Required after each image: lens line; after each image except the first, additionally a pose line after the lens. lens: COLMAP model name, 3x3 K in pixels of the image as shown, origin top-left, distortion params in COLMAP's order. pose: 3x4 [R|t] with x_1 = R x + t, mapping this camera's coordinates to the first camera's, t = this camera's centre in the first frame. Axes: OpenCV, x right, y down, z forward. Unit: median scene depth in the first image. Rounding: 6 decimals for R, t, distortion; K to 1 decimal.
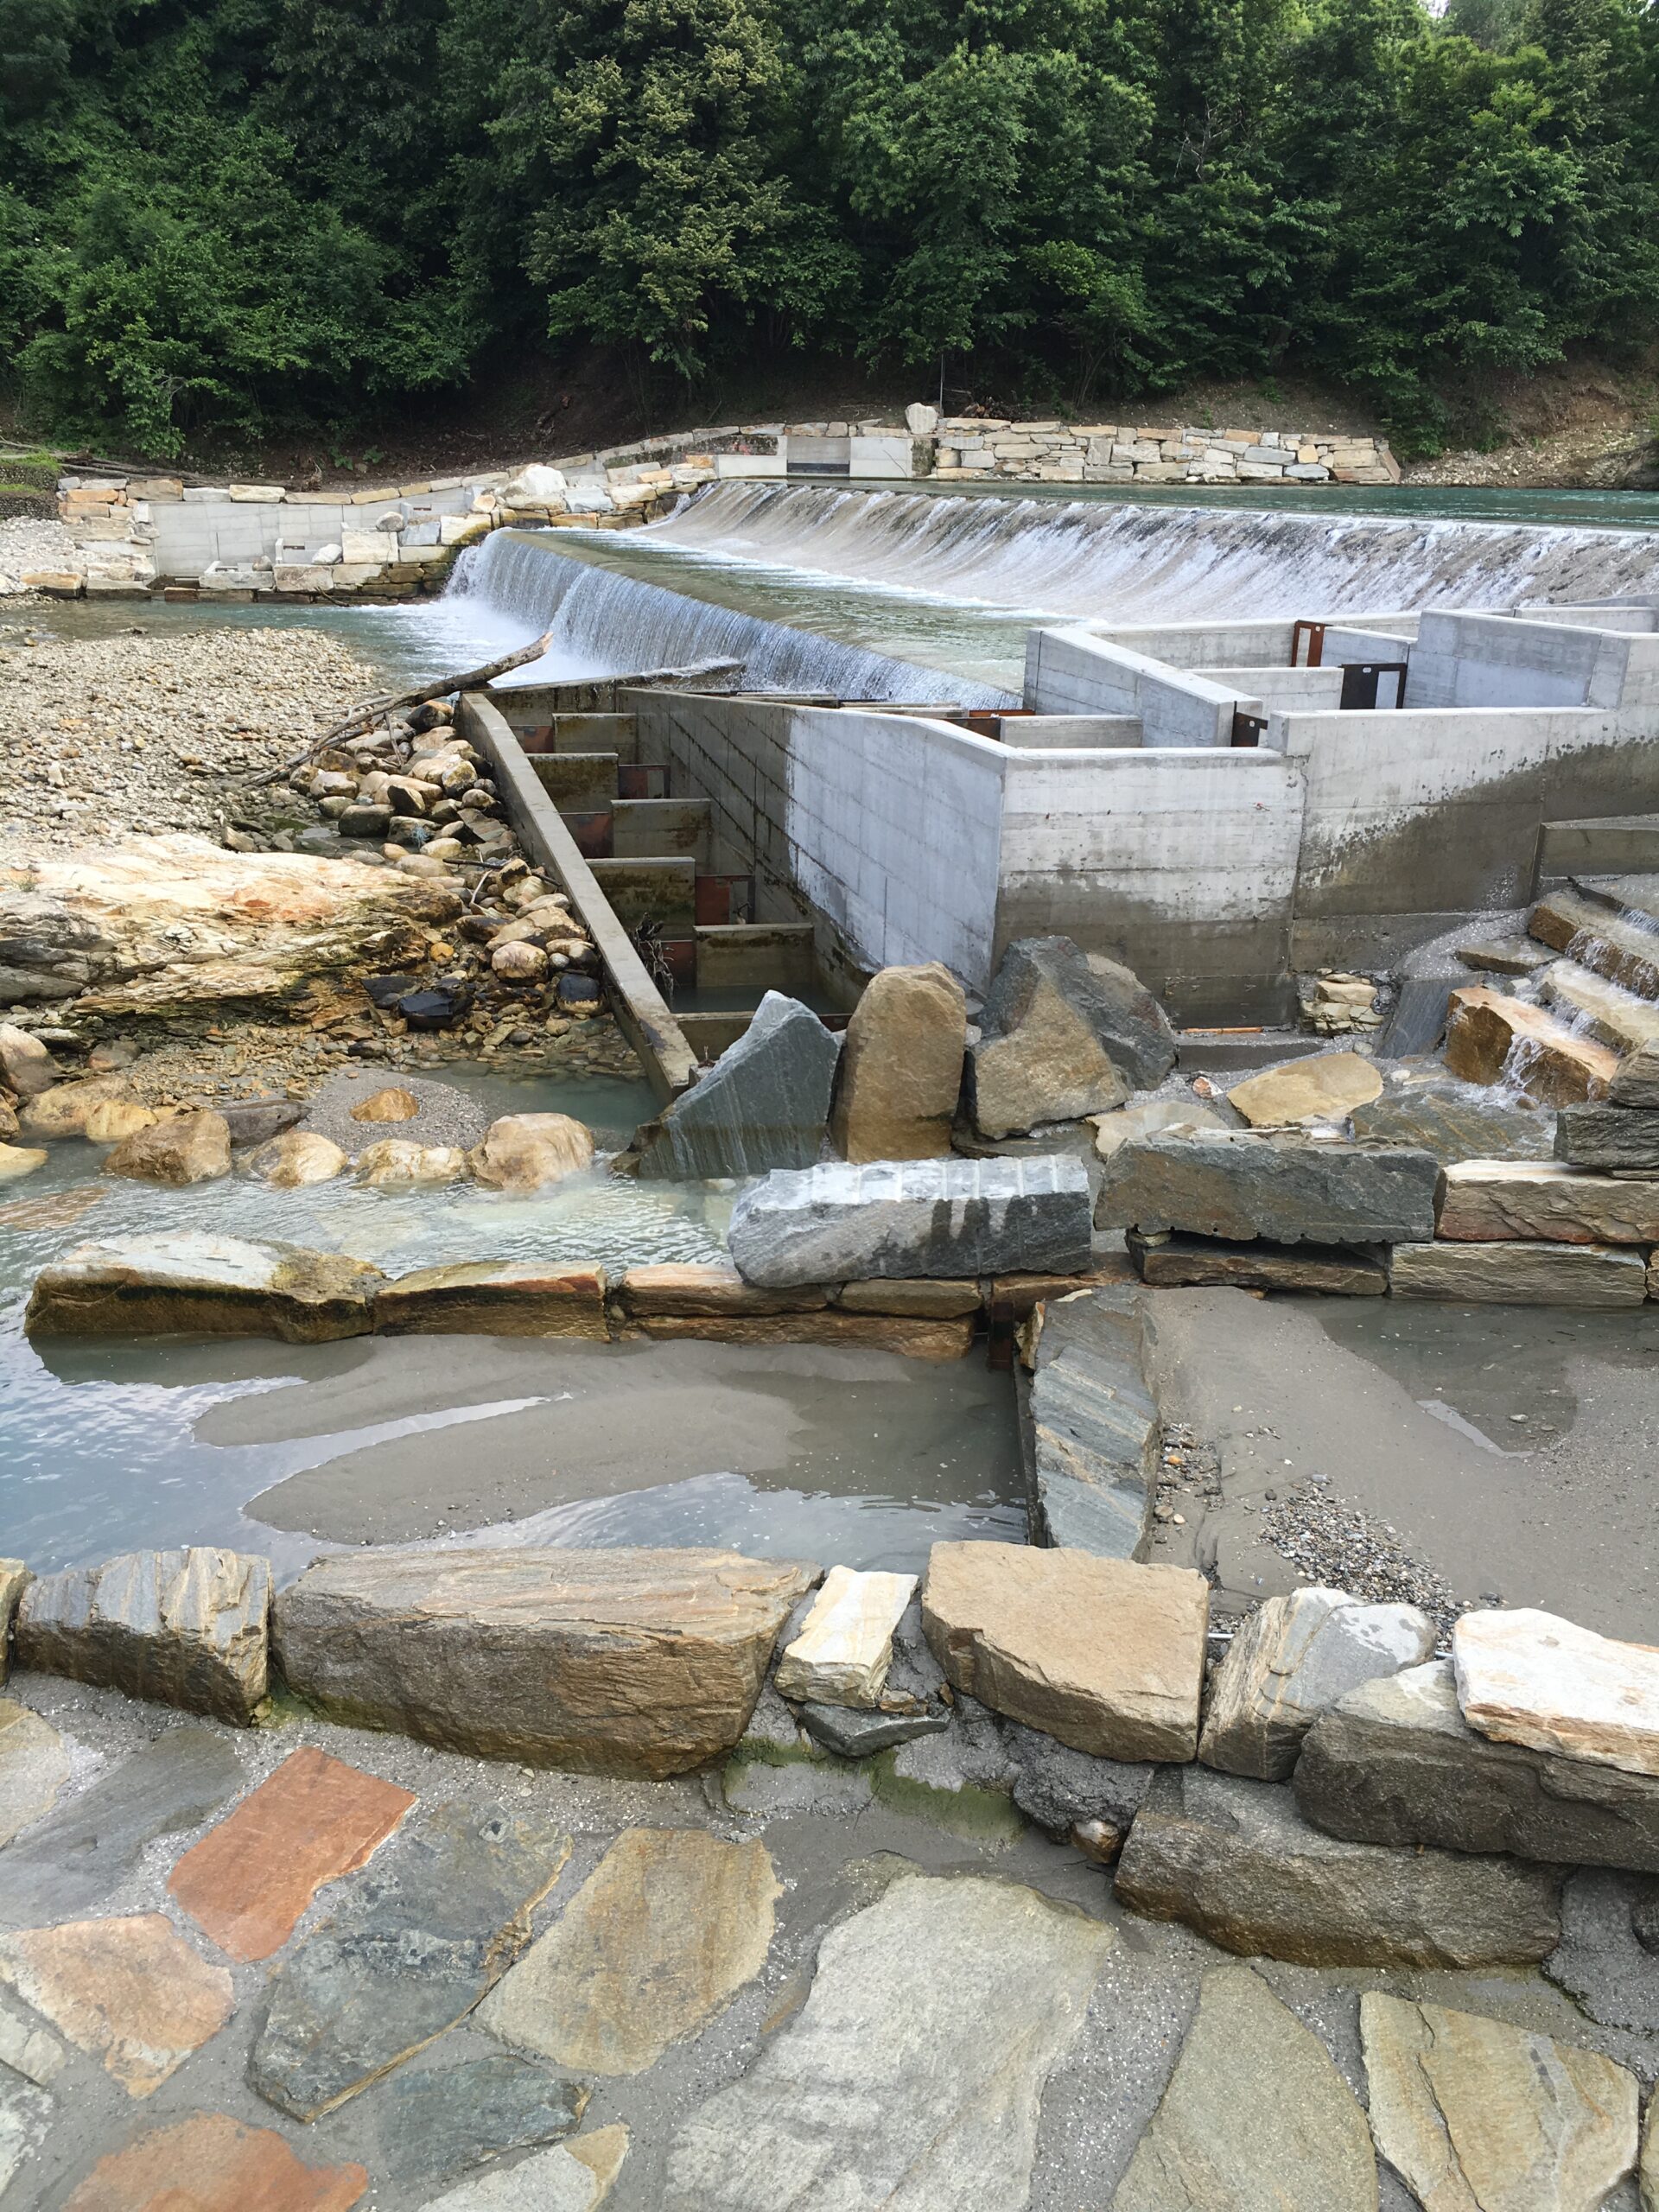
lens RADIAL K [[1860.5, 0, 836.3], [0, 1860.5, 1109.1], [0, 0, 1]] dist [0.071102, -0.091110]
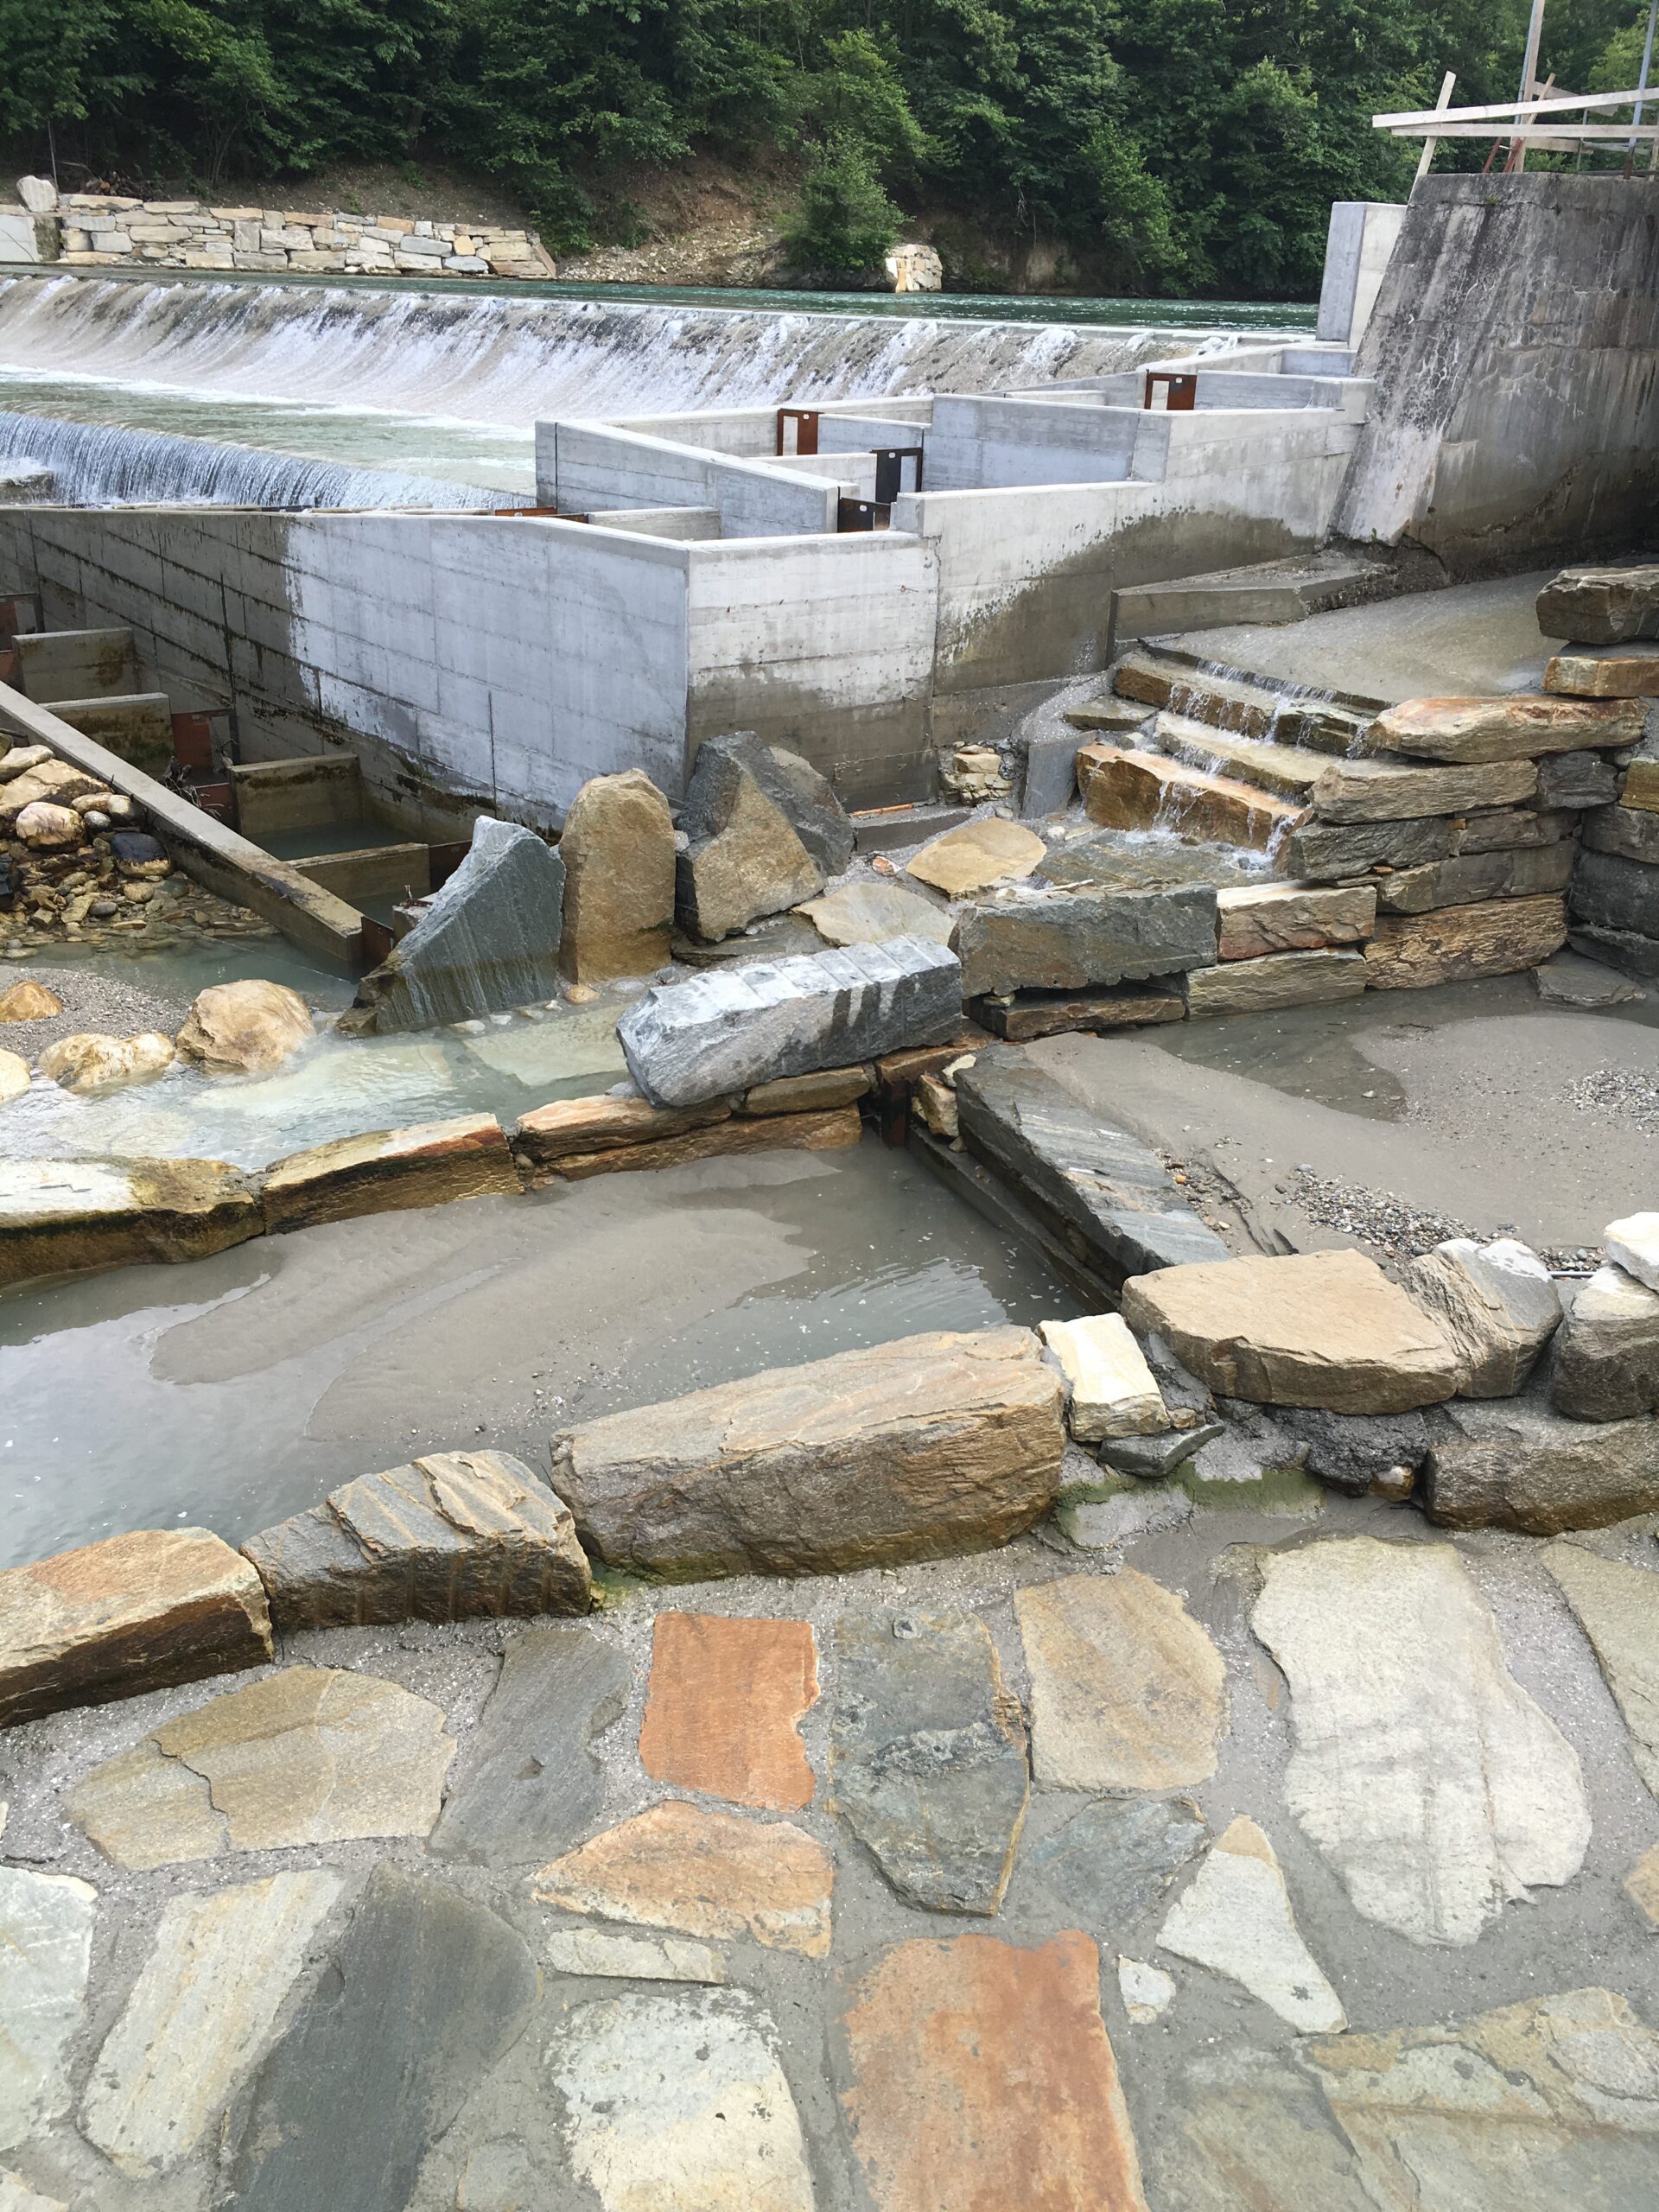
lens RADIAL K [[1860.5, 0, 829.4], [0, 1860.5, 1108.0], [0, 0, 1]] dist [0.071102, -0.091110]
pose [[0.895488, -0.172718, 0.410208, -0.297778], [0.133925, 0.983486, 0.121736, -0.010059], [-0.424459, -0.054076, 0.903831, 0.063314]]
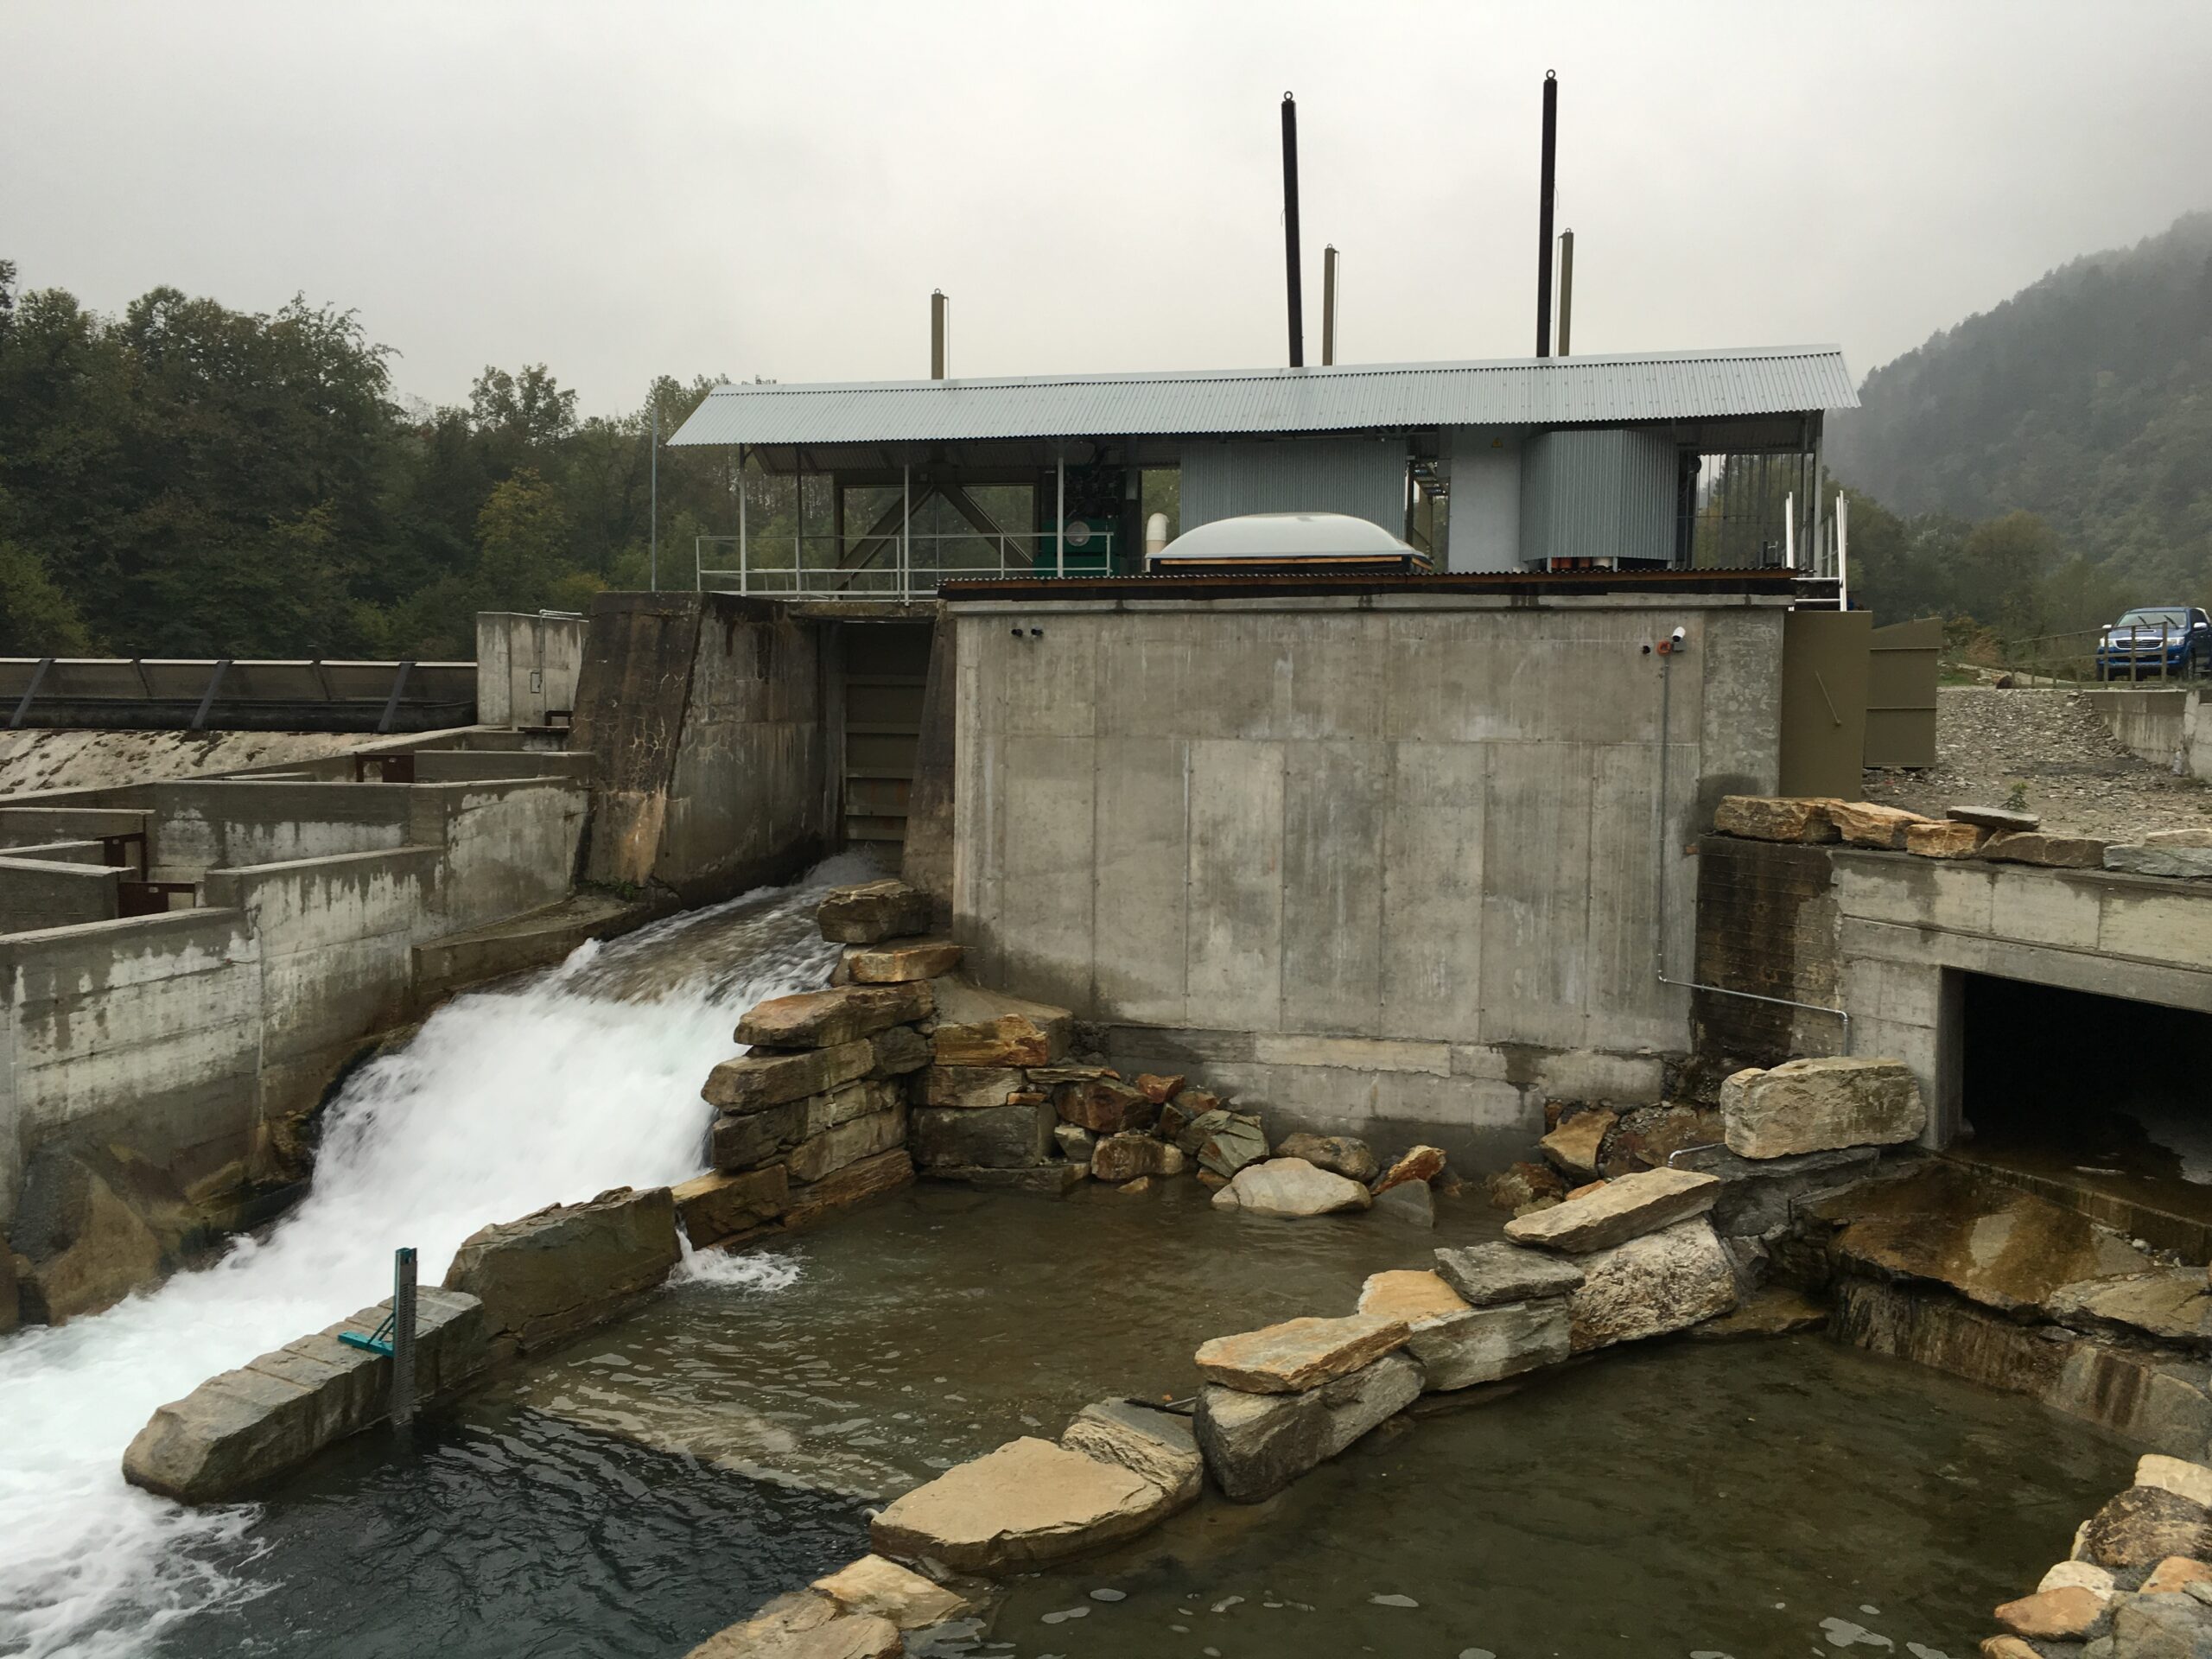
lens RADIAL K [[1860.5, 0, 1097.2], [0, 1860.5, 829.6], [0, 0, 1]] dist [0.071102, -0.091110]
pose [[0.414561, -0.075541, 0.906881, -0.508357], [0.297082, 0.953184, -0.056407, -0.035487], [-0.860164, 0.292802, 0.417595, 0.162281]]
